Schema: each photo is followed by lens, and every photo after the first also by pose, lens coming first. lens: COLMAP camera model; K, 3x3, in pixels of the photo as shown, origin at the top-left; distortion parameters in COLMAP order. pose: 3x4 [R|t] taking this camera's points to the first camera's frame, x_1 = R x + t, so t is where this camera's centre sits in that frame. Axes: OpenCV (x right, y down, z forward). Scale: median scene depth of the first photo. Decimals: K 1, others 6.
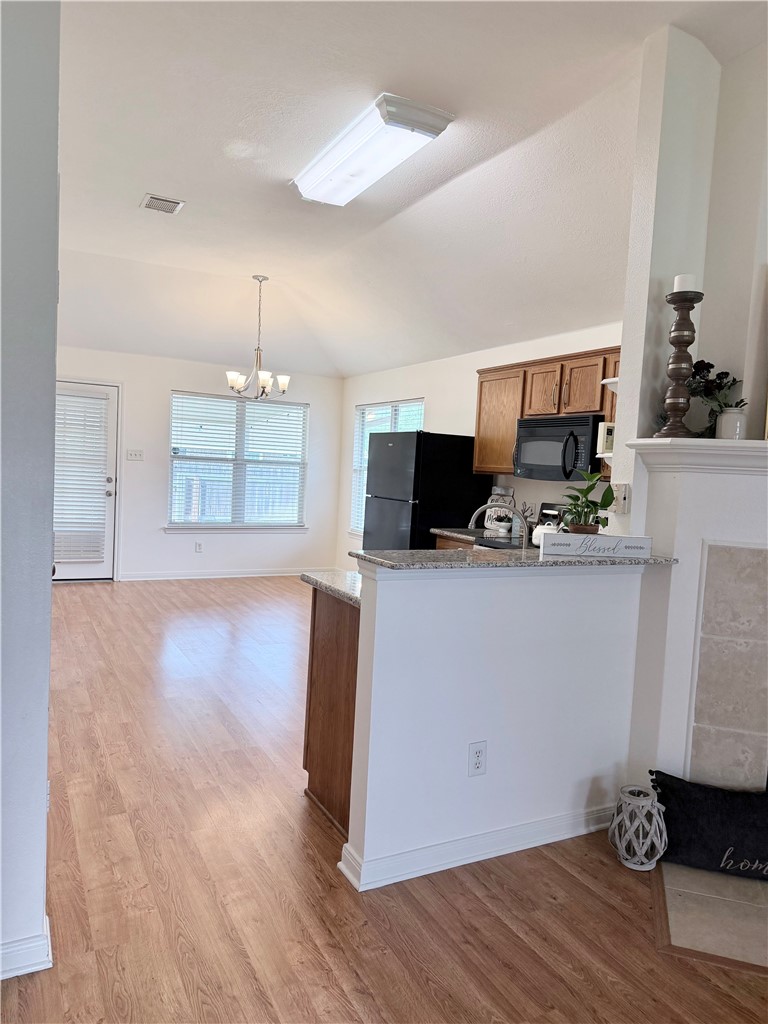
lens RADIAL K [[708.0, 0, 380.4], [0, 708.0, 514.3], [0, 0, 1]] dist [0.131668, -0.213647]
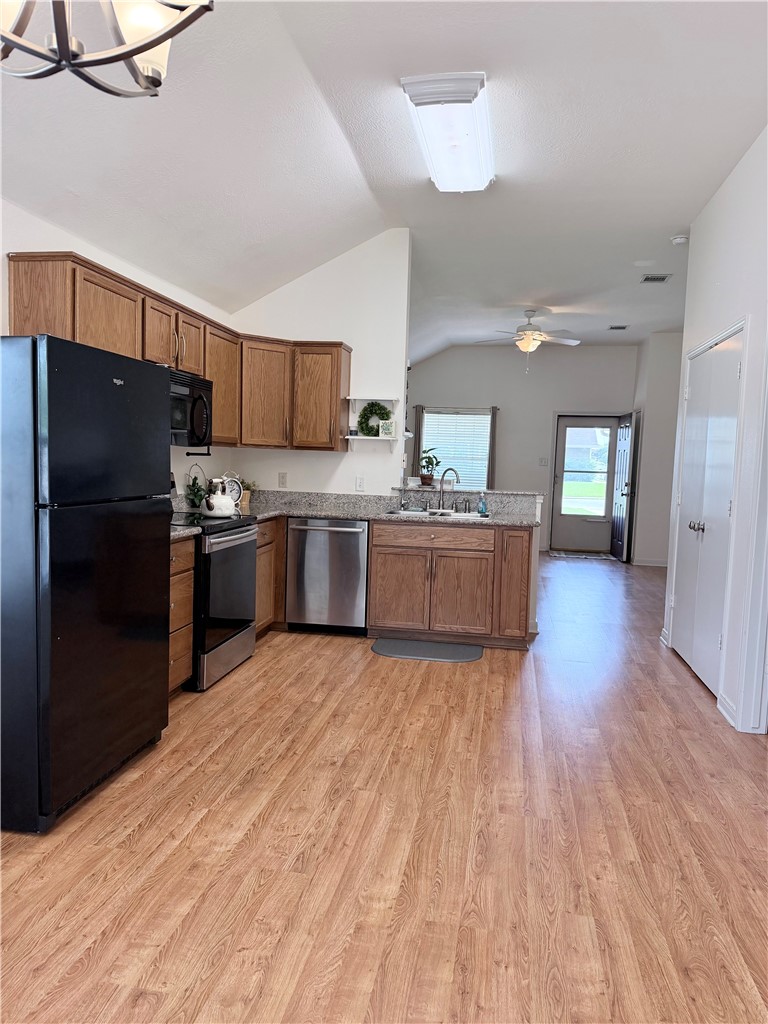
lens RADIAL K [[717.7, 0, 380.0], [0, 717.7, 514.9], [0, 0, 1]] dist [0.062718, -0.091406]
pose [[-0.788927, -0.130071, 0.600562, -0.360545], [-0.034544, 0.985182, 0.167995, -0.086780], [-0.613515, 0.111791, -0.781731, 1.124809]]
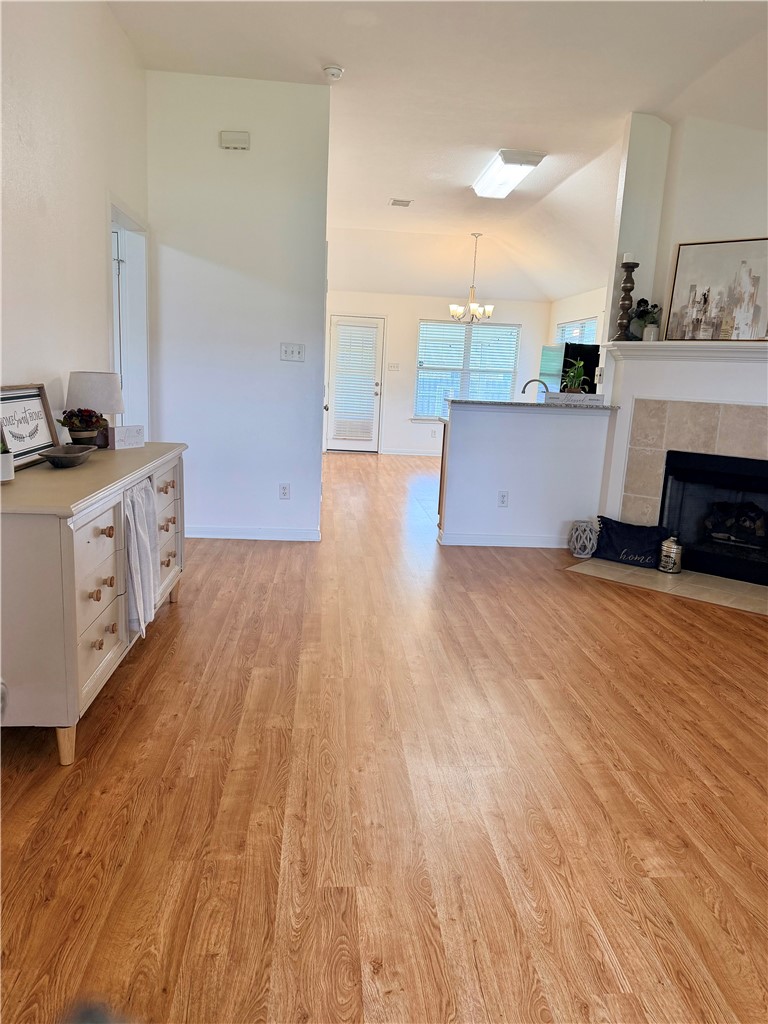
lens RADIAL K [[717.7, 0, 380.0], [0, 717.7, 514.9], [0, 0, 1]] dist [0.062718, -0.091406]
pose [[0.921818, 0.065489, -0.382051, 0.237710], [-0.024341, 0.993459, 0.111562, 0.061387], [0.386858, -0.093541, 0.917383, -0.424107]]
